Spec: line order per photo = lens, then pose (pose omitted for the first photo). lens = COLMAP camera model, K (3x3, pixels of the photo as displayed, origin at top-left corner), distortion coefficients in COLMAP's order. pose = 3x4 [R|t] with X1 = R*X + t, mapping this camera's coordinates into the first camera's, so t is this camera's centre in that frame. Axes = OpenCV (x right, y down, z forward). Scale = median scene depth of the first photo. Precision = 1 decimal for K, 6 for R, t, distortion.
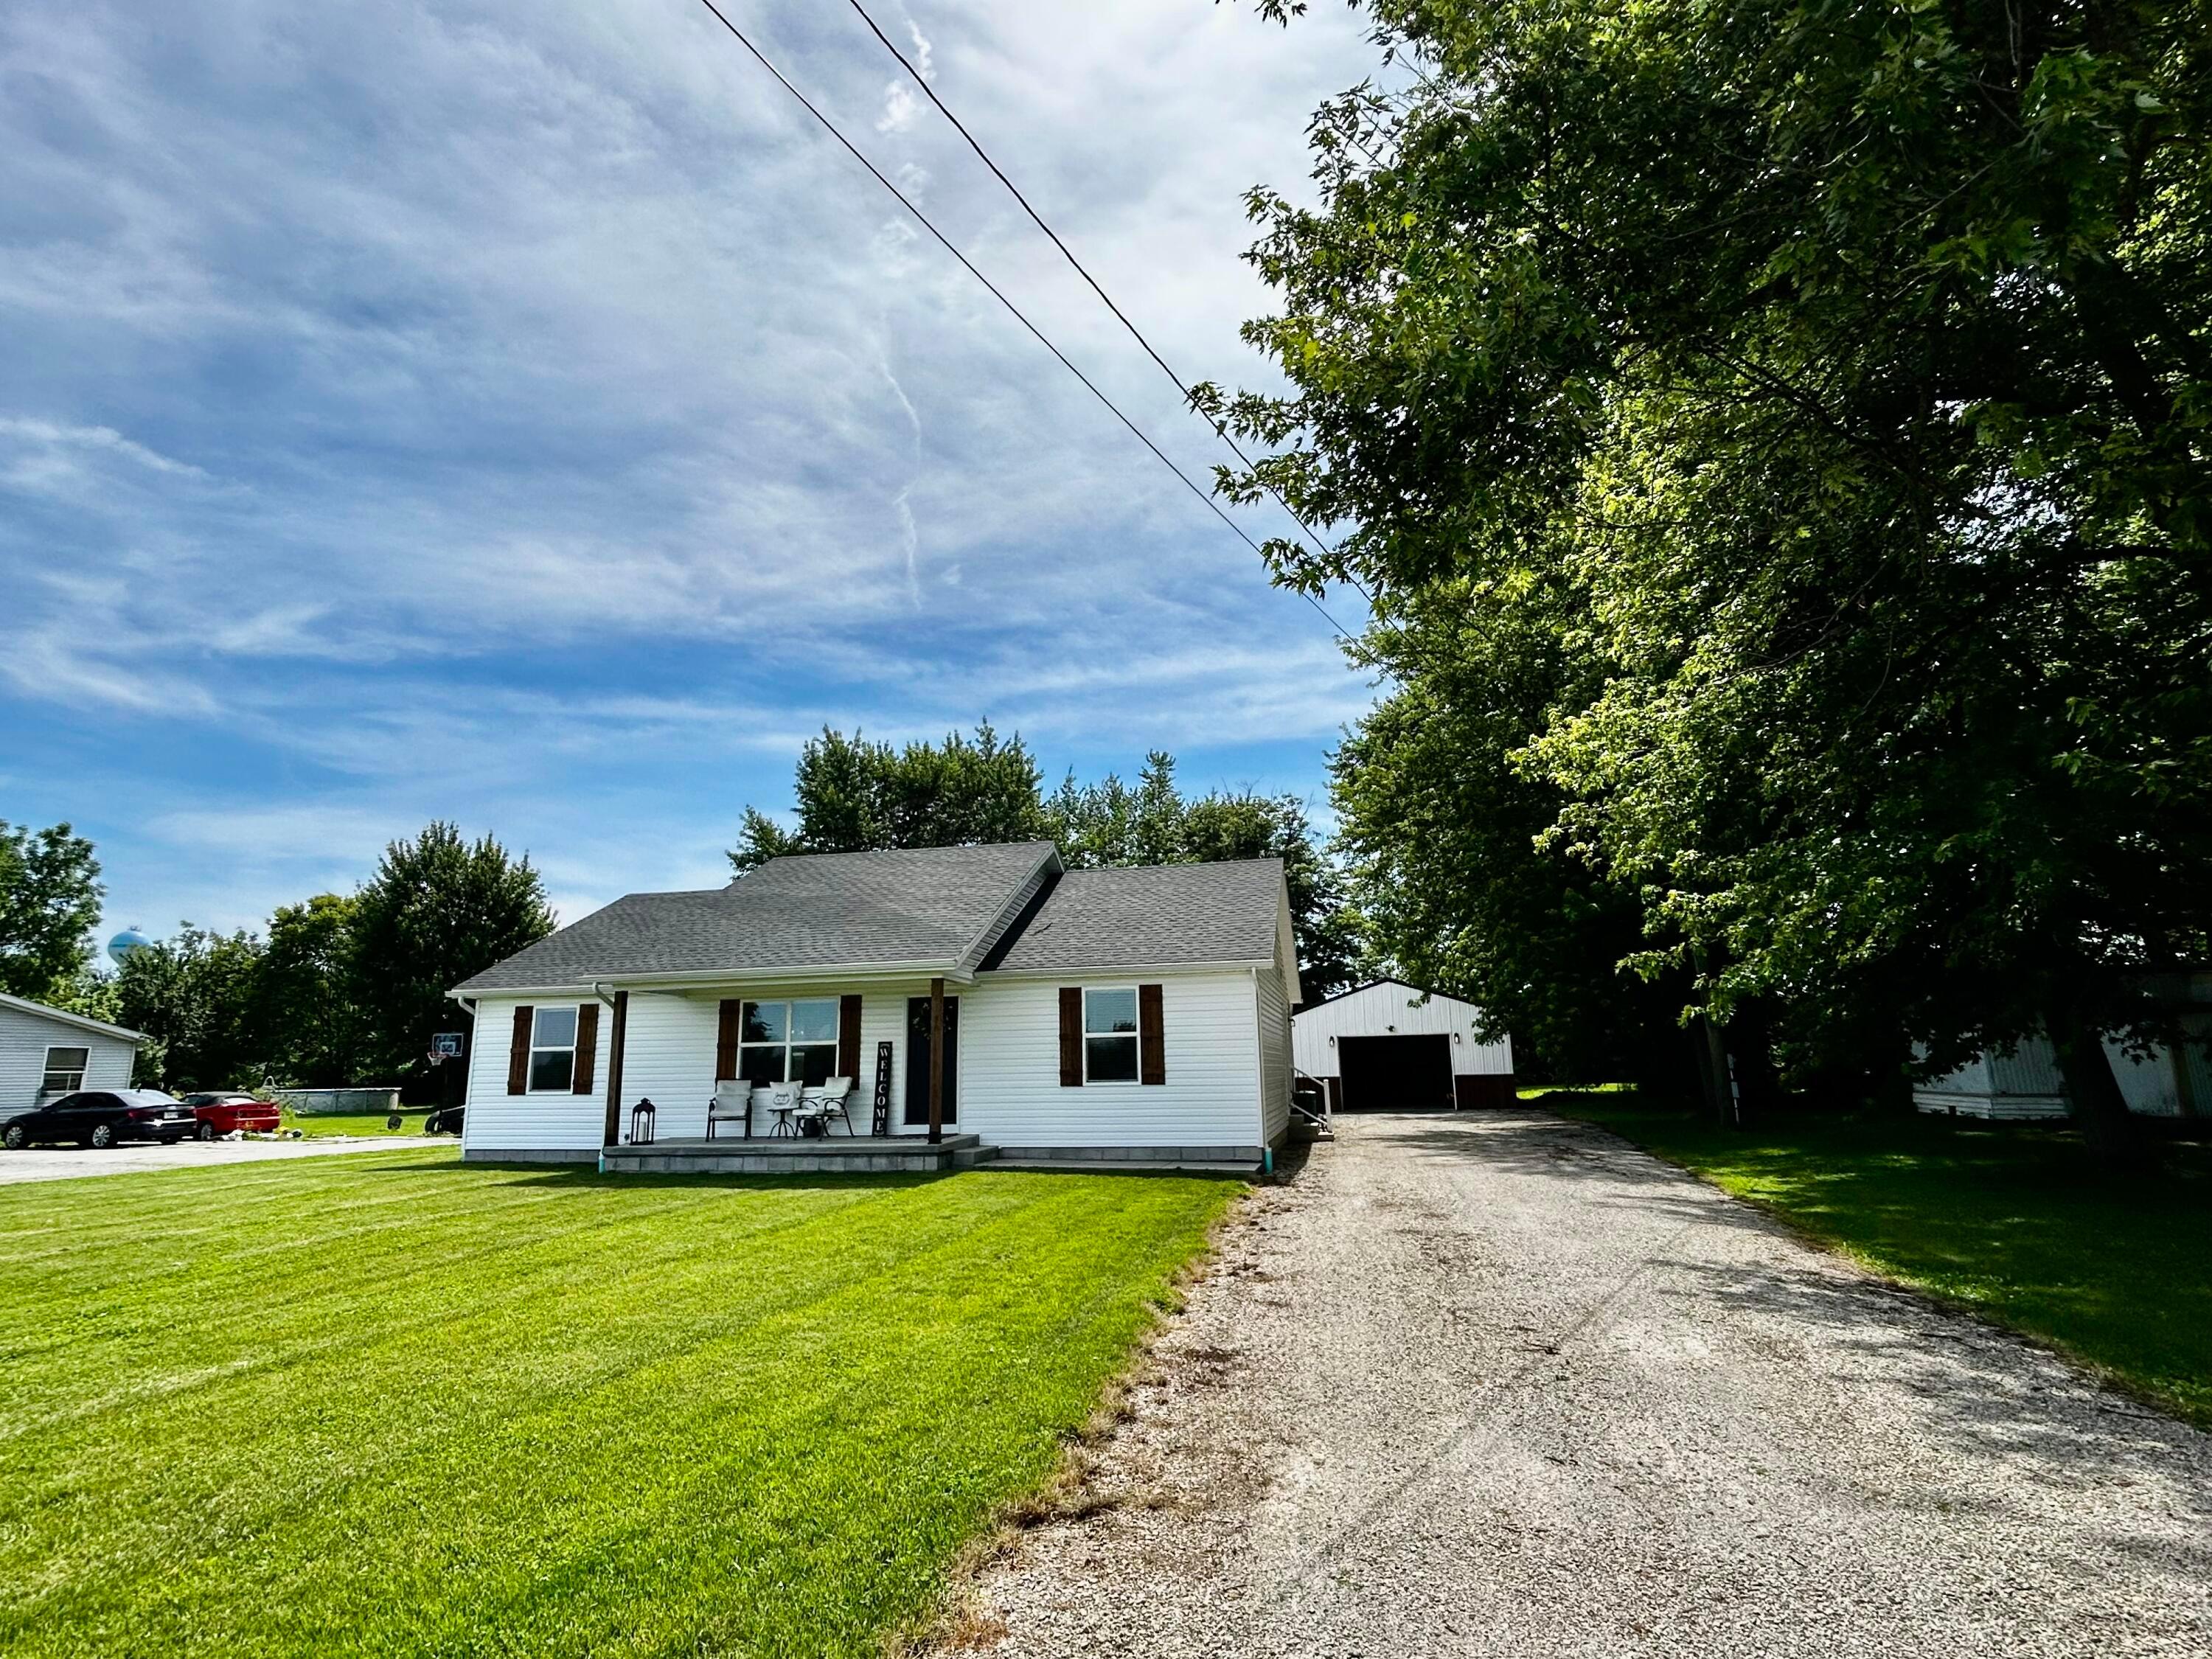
lens RADIAL K [[1284.6, 0, 1106.0], [0, 1284.6, 829.5], [0, 0, 1]] dist [0.050404, -0.000073]
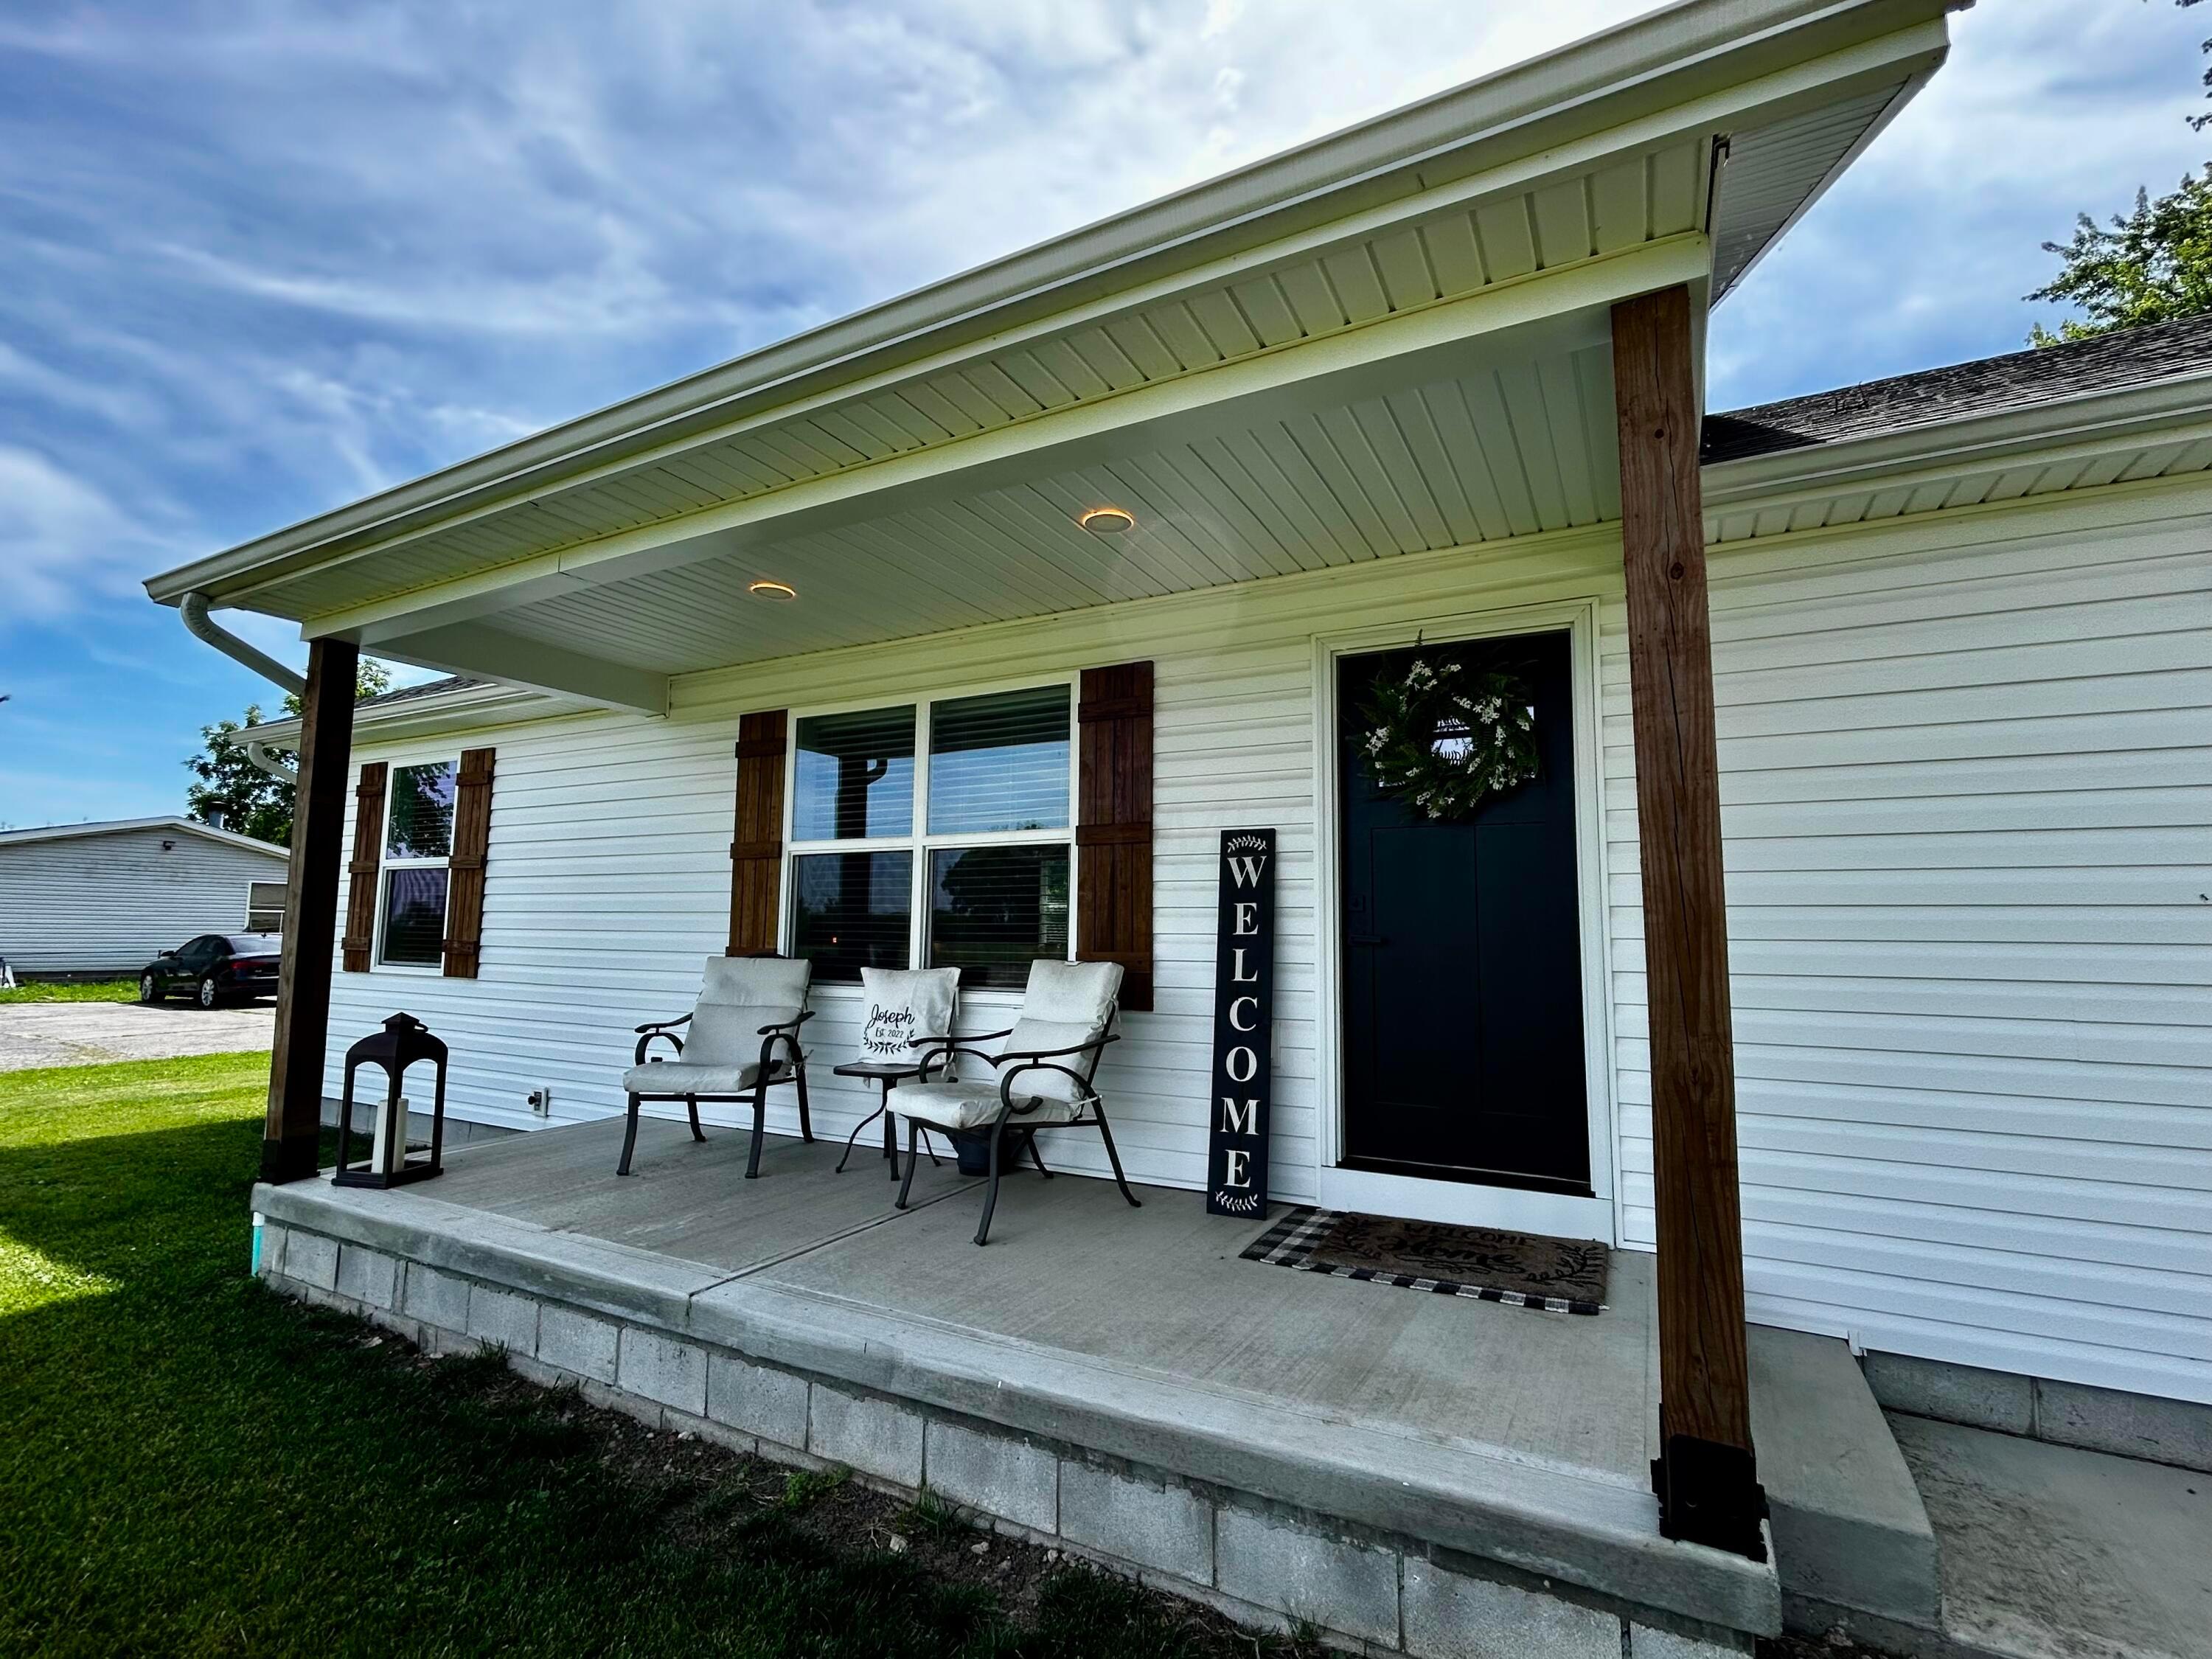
lens RADIAL K [[1019.4, 0, 1106.0], [0, 1019.4, 829.5], [0, 0, 1]] dist [0.002130, 0.000062]
pose [[0.962377, -0.001008, -0.271715, -0.141914], [0.018123, 0.998005, 0.060485, 0.149767], [0.271111, -0.063134, 0.960475, 0.788026]]
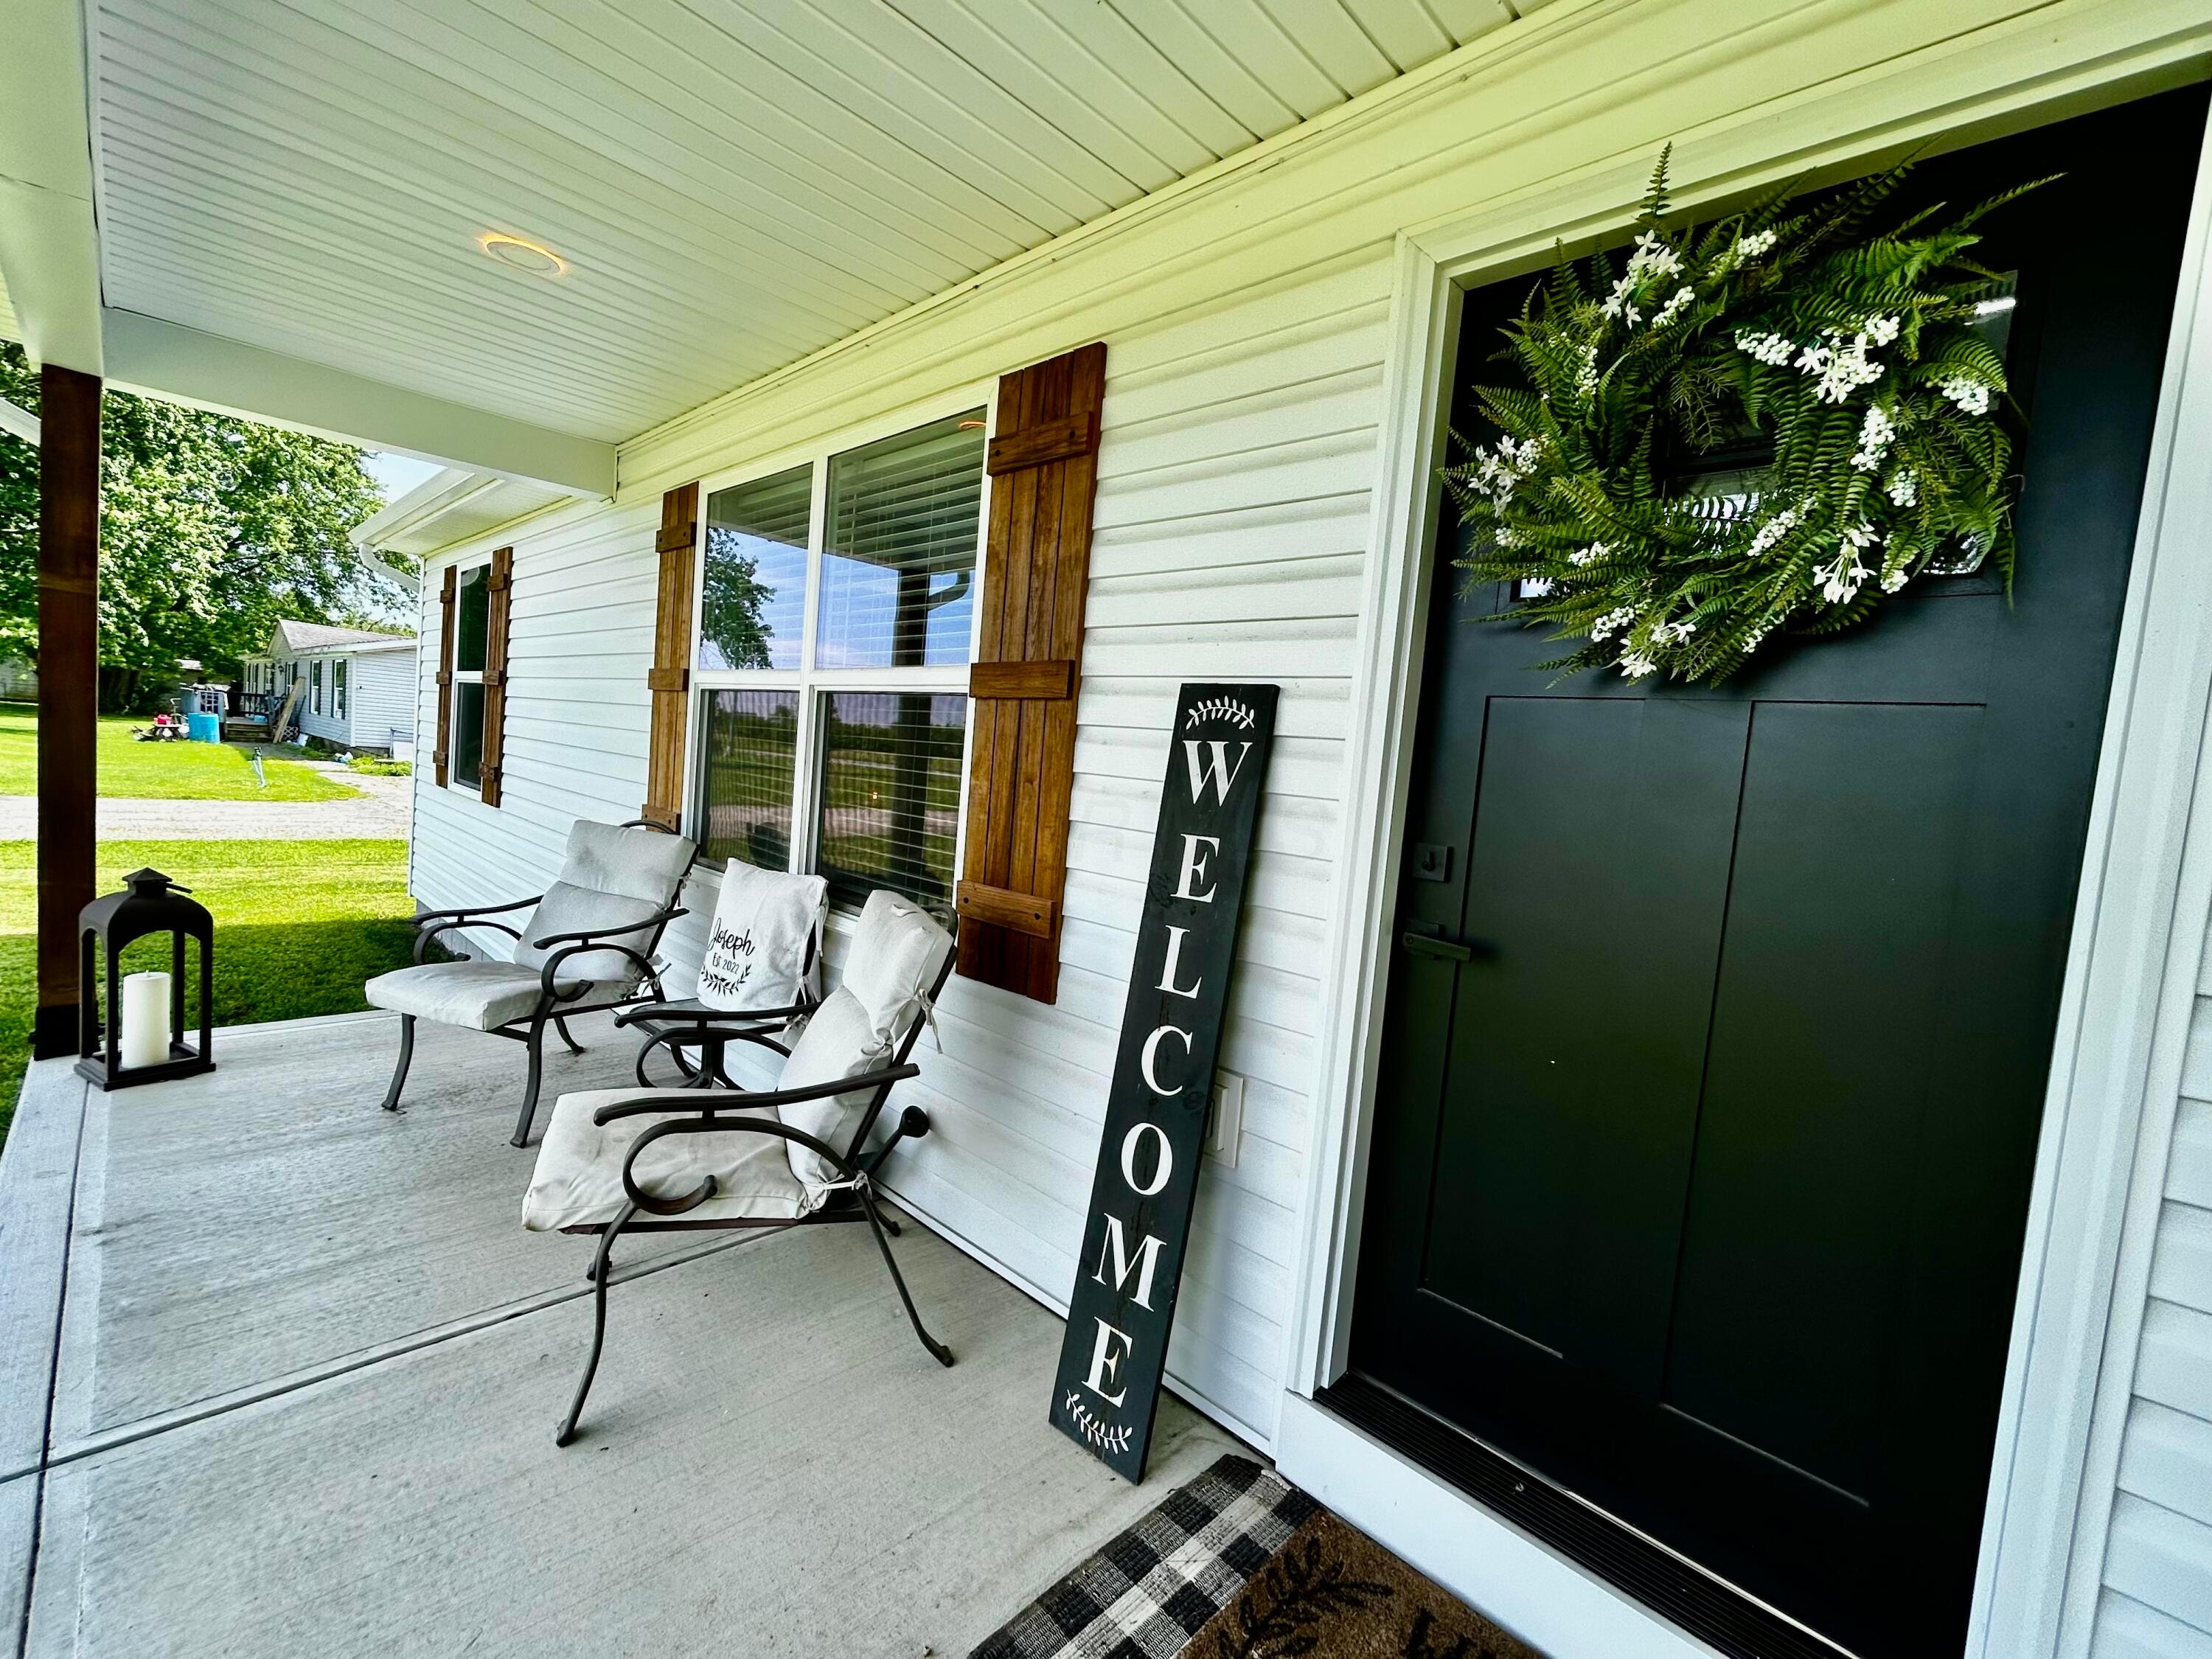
lens RADIAL K [[964.4, 0, 1106.0], [0, 964.4, 829.5], [0, 0, 1]] dist [-0.001780, -0.000483]
pose [[0.845603, 0.126985, -0.518488, -0.130278], [-0.012385, 0.975700, 0.218763, 0.155804], [0.533668, -0.178565, 0.826627, 0.900665]]
